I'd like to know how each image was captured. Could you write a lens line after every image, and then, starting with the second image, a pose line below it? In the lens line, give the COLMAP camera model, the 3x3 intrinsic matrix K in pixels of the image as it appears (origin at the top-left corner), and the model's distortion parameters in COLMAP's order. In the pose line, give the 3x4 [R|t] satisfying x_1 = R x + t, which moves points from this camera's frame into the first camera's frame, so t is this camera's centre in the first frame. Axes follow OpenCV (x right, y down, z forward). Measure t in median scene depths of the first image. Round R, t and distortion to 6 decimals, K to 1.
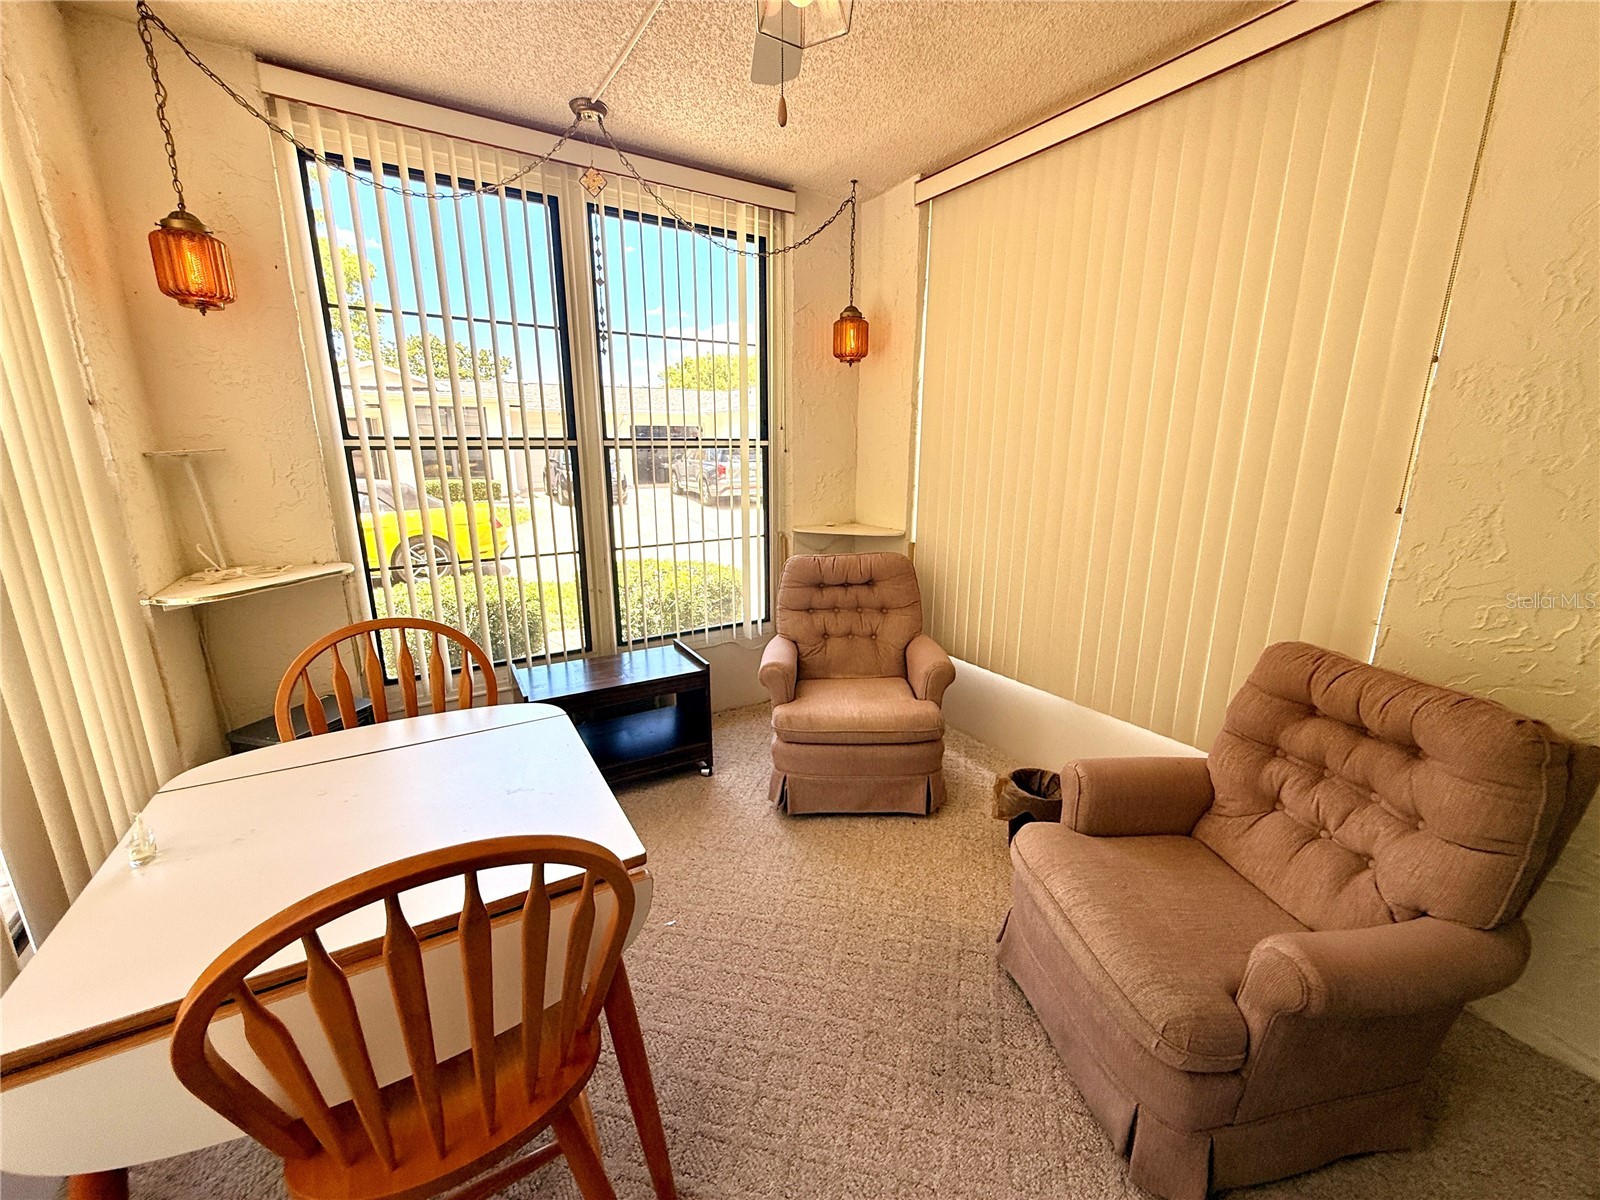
lens RADIAL K [[635.6, 0, 790.6], [0, 635.6, 600.9], [0, 0, 1]] dist [0.000113, 0.000235]
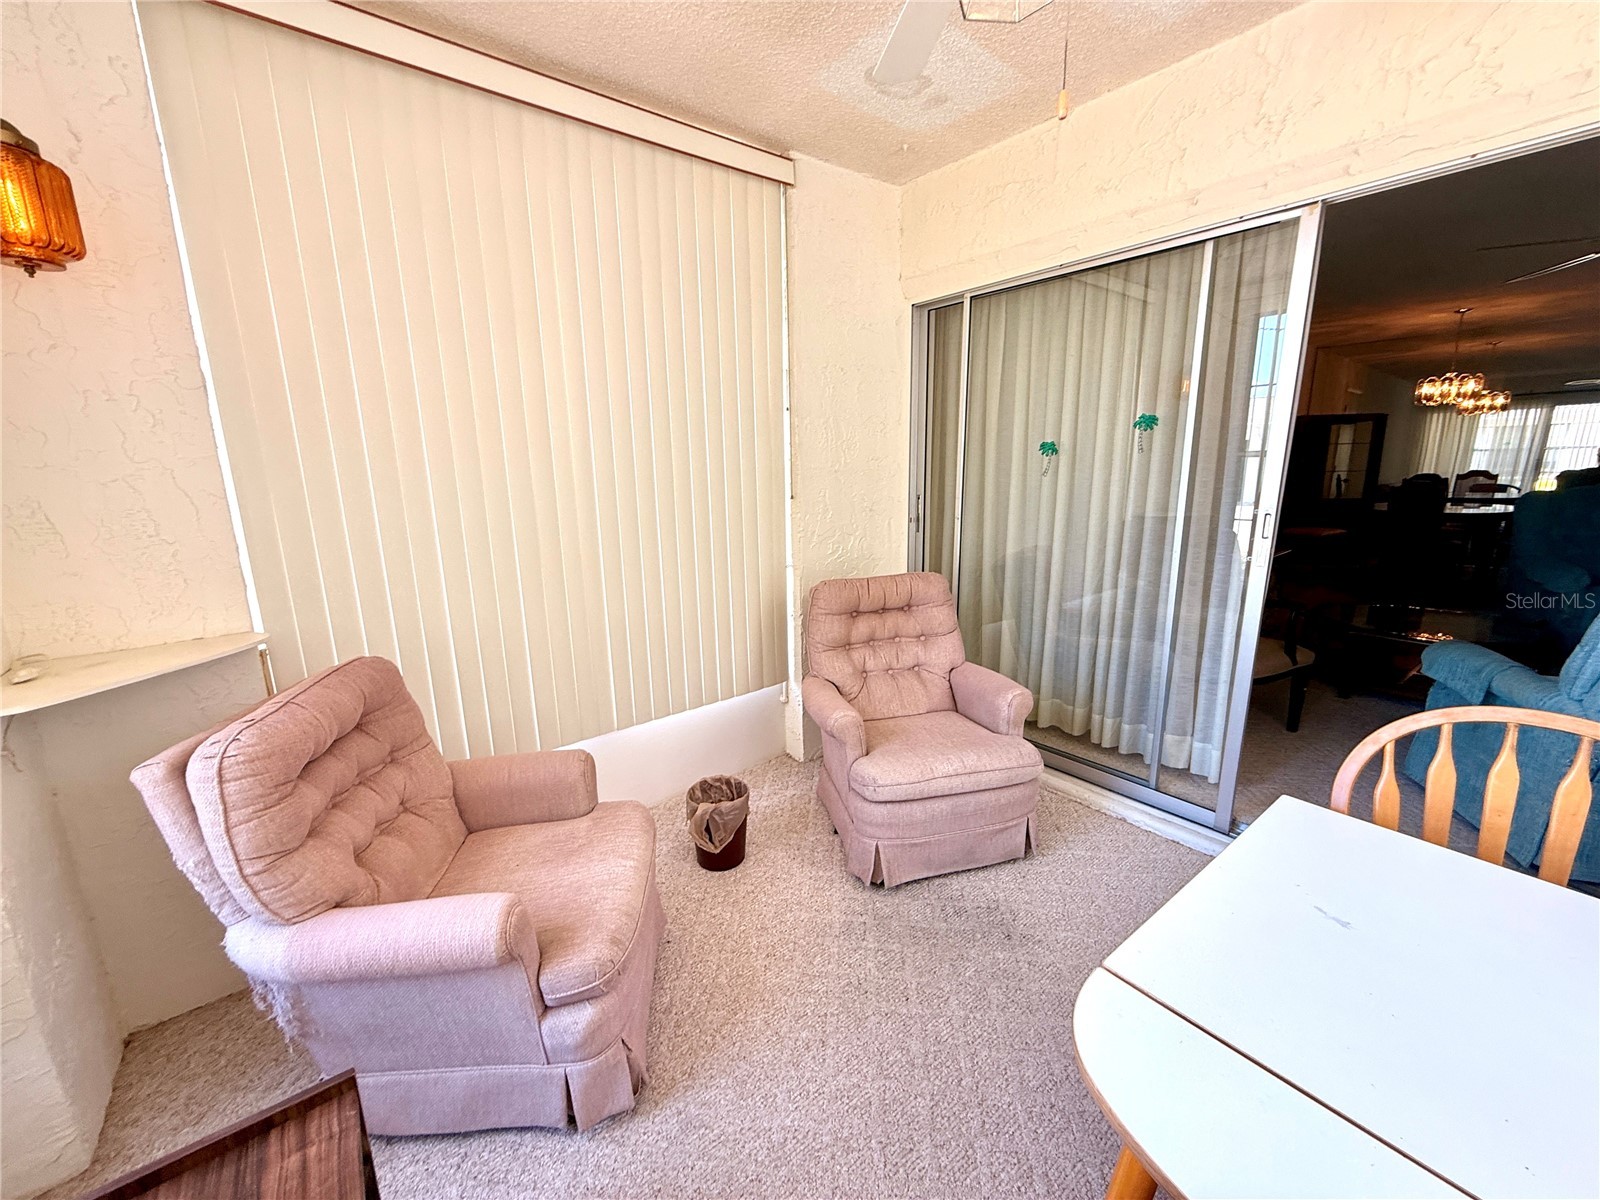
lens RADIAL K [[638.9, 0, 797.1], [0, 638.9, 600.8], [0, 0, 1]] dist [0.000840, -0.000430]
pose [[-0.110134, -0.207879, 0.971935, -0.461360], [0.256592, 0.938788, 0.229865, -0.166354], [-0.960224, 0.274707, -0.050052, 0.710778]]
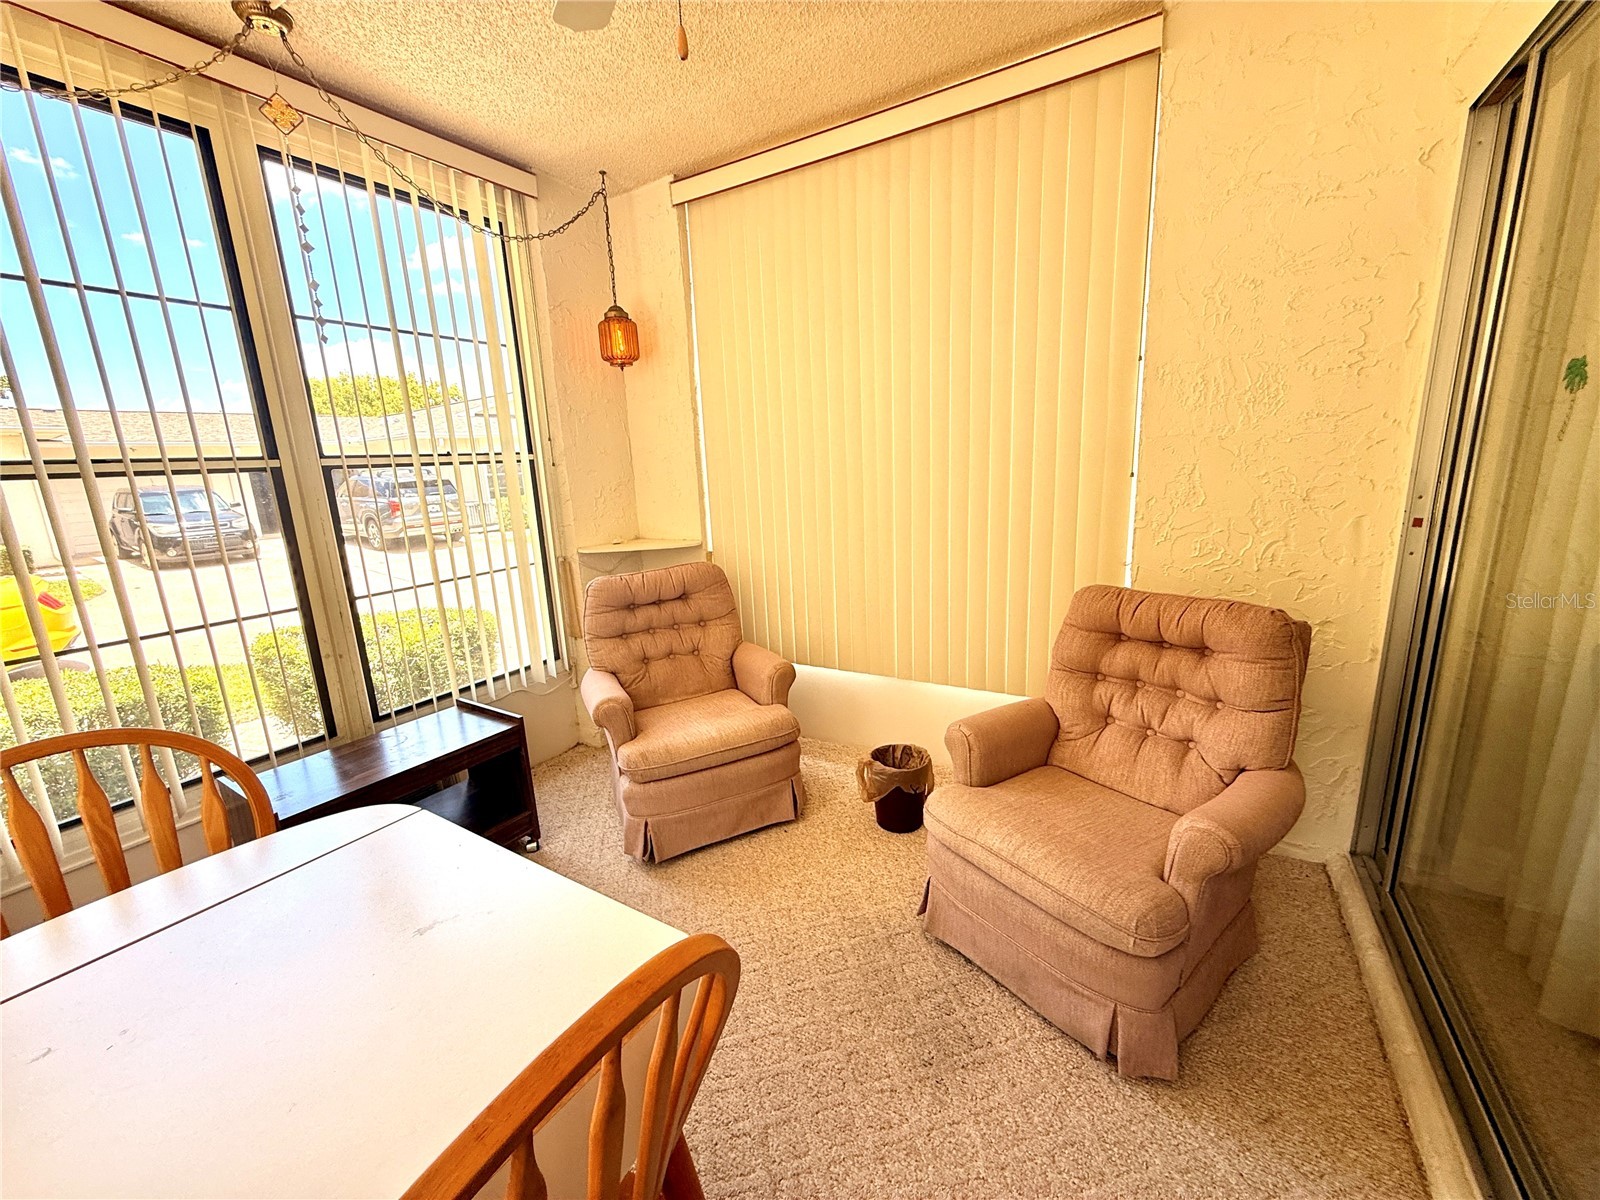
lens RADIAL K [[638.9, 0, 797.1], [0, 638.9, 600.8], [0, 0, 1]] dist [0.000840, -0.000430]
pose [[0.891958, -0.138881, 0.430260, -0.151565], [0.153577, 0.988136, 0.000578, 0.003656], [-0.425236, 0.065563, 0.902705, 0.082970]]
